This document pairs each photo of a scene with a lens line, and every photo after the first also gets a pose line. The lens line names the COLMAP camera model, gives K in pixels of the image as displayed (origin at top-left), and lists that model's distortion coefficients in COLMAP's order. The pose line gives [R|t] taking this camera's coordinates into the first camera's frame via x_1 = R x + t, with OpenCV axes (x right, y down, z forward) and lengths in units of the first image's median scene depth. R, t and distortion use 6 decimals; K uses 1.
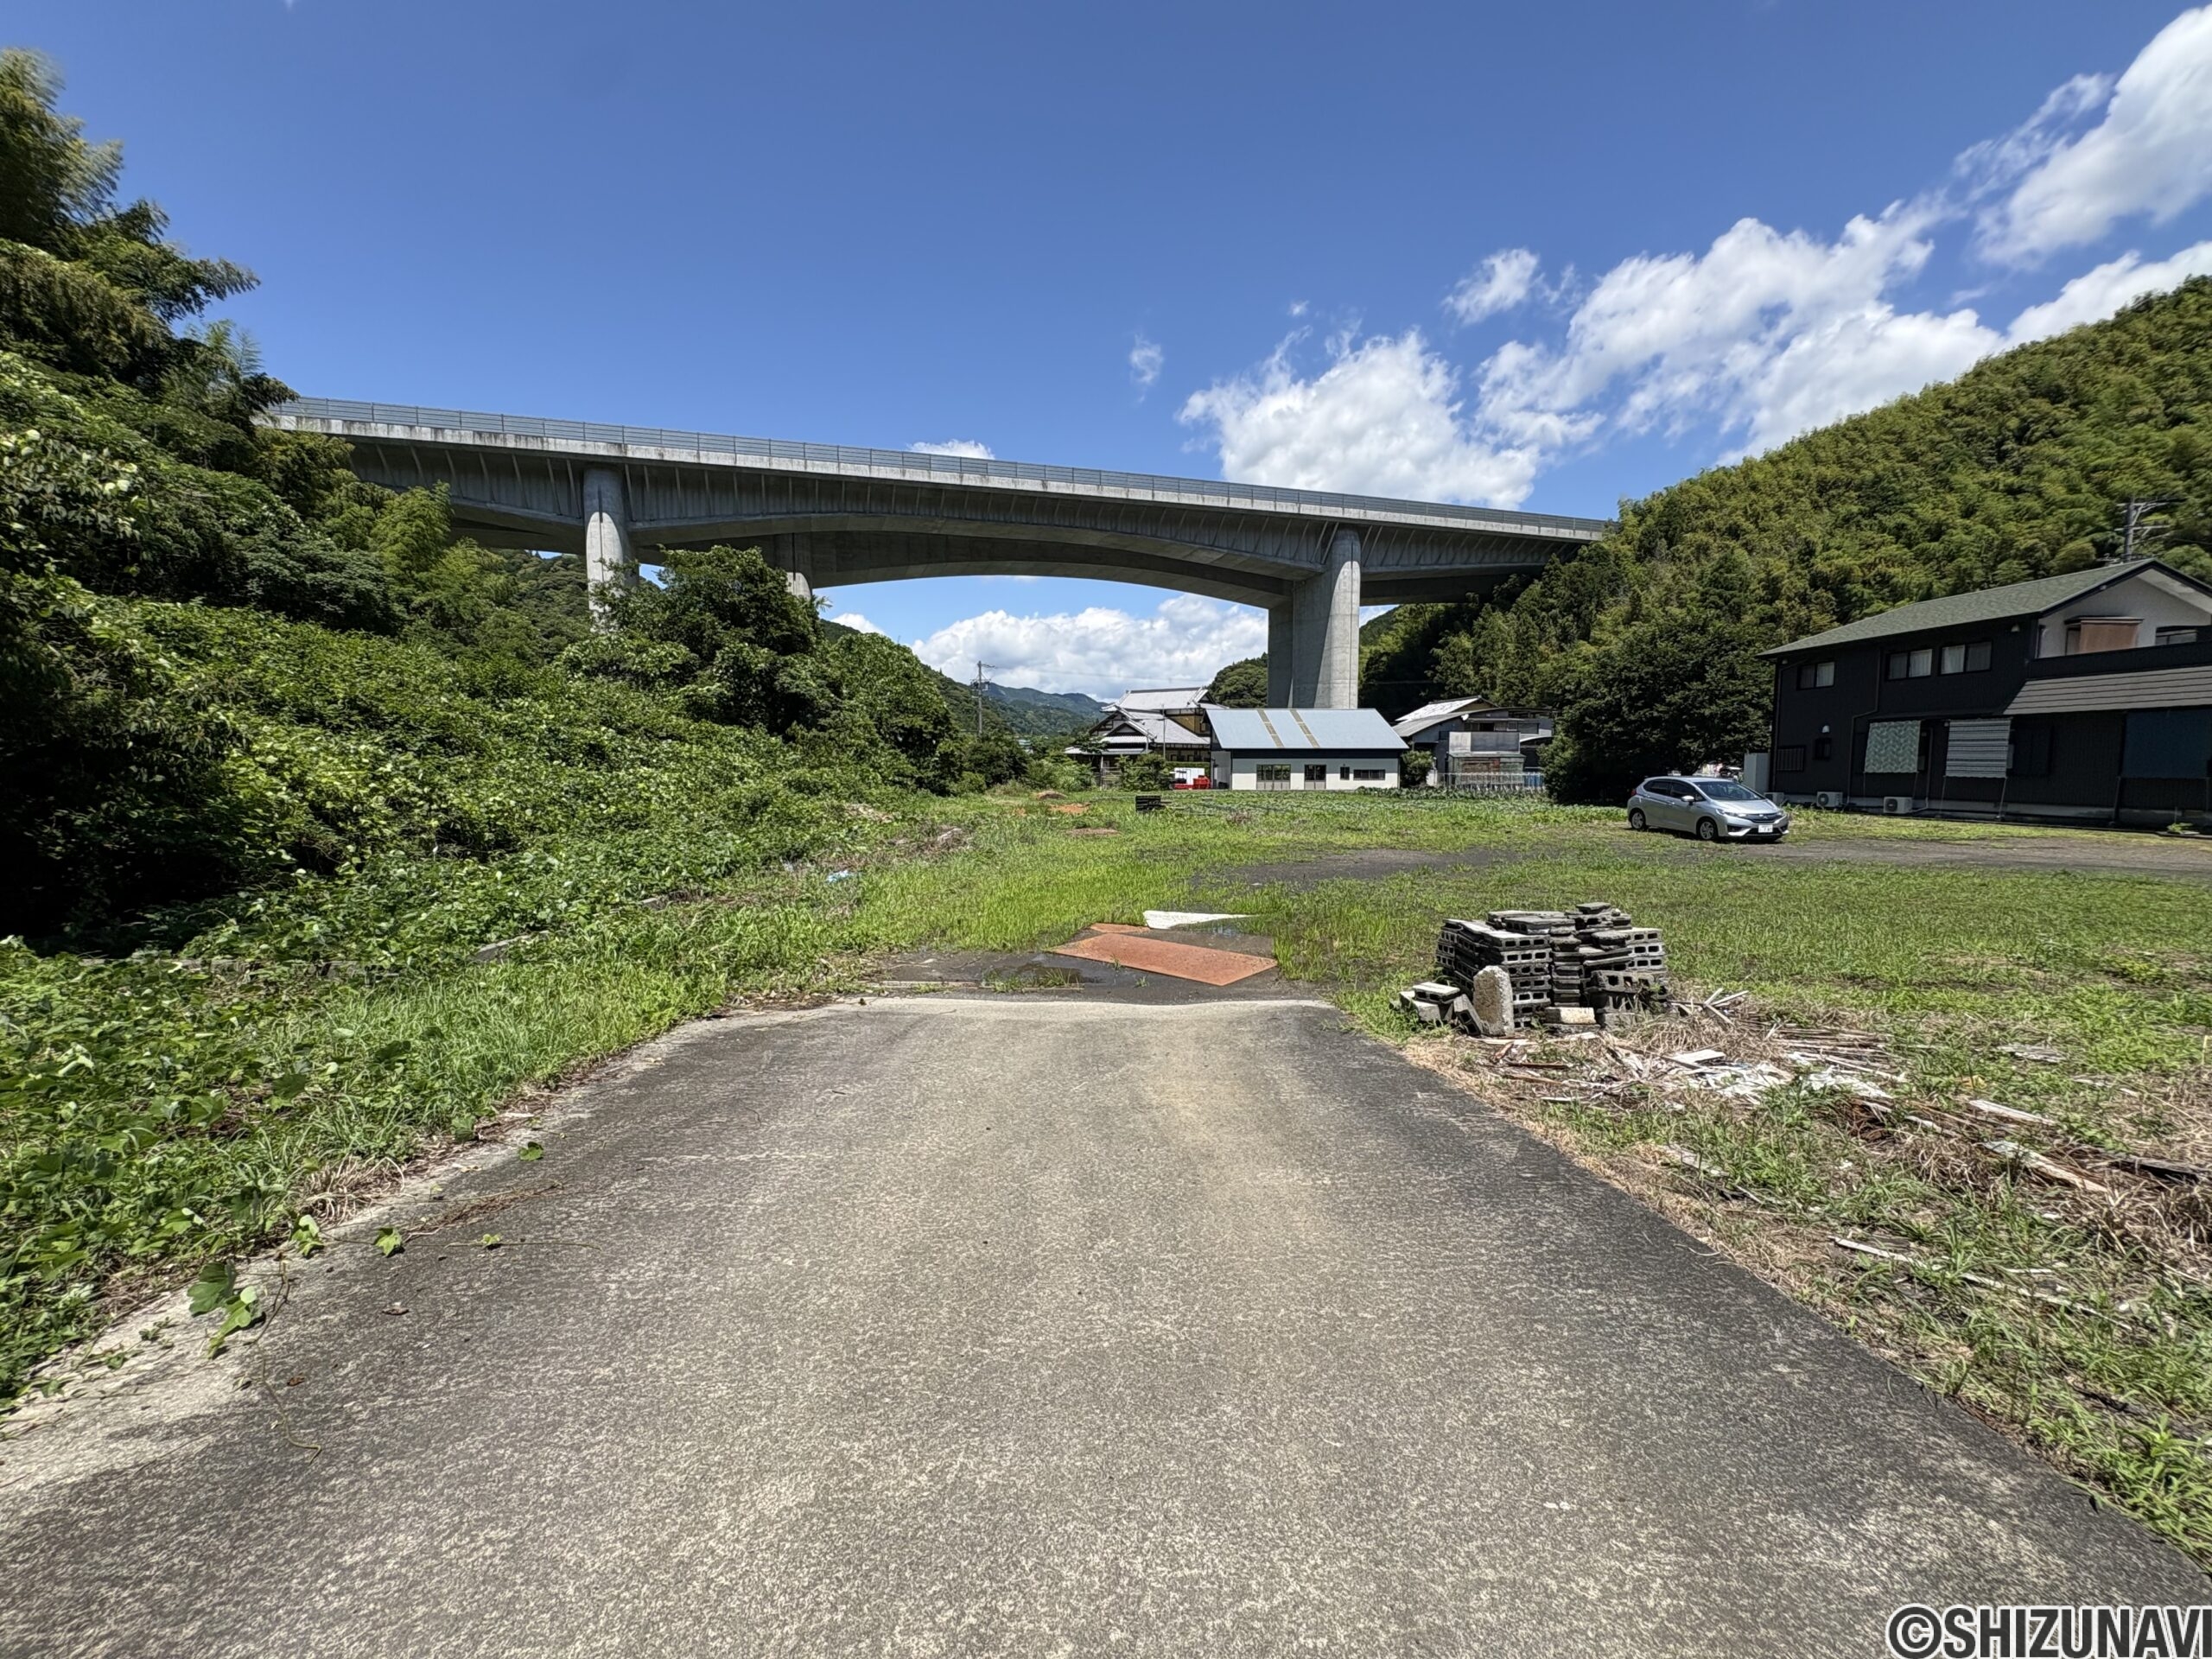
lens RADIAL K [[882.8, 0, 1103.5], [0, 882.8, 840.7], [0, 0, 1]] dist [-0.003833, -0.001166]
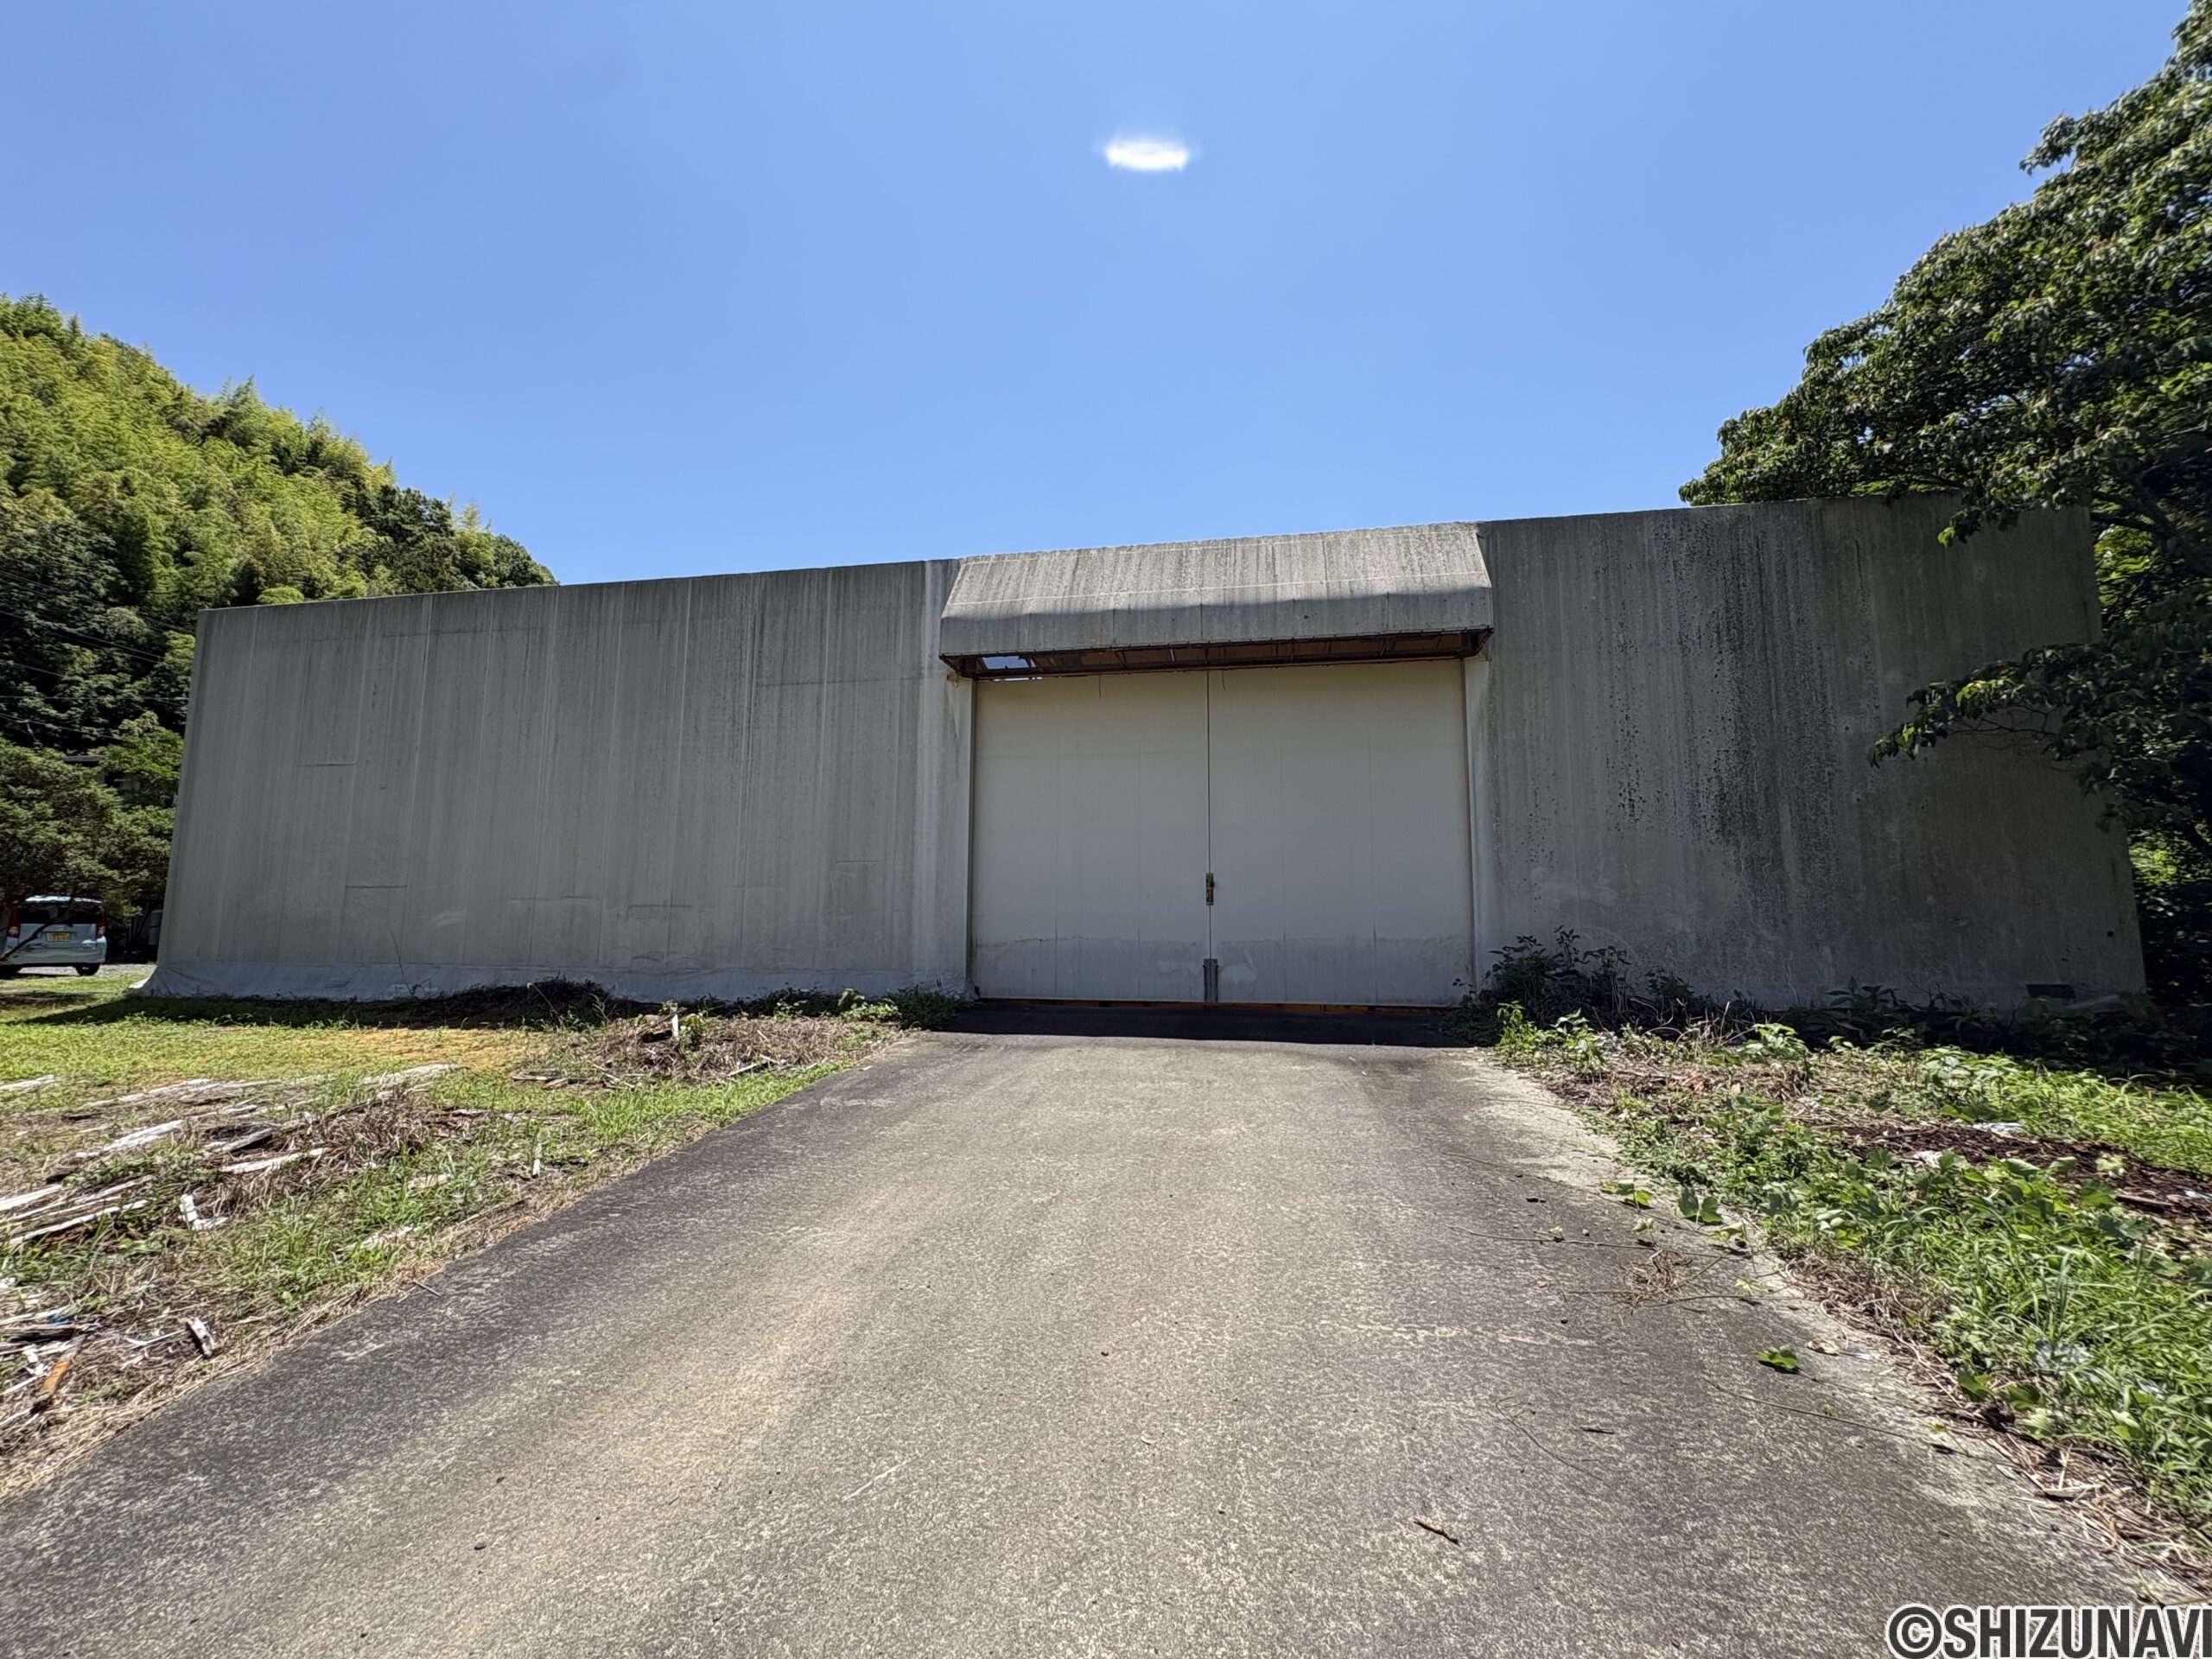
lens RADIAL K [[882.8, 0, 1114.7], [0, 882.8, 836.7], [0, 0, 1]] dist [-0.003833, -0.001166]
pose [[-0.977226, 0.018336, 0.211409, -0.019822], [0.016238, 0.999800, -0.011658, -0.002845], [-0.211581, -0.007960, -0.977328, 0.115806]]
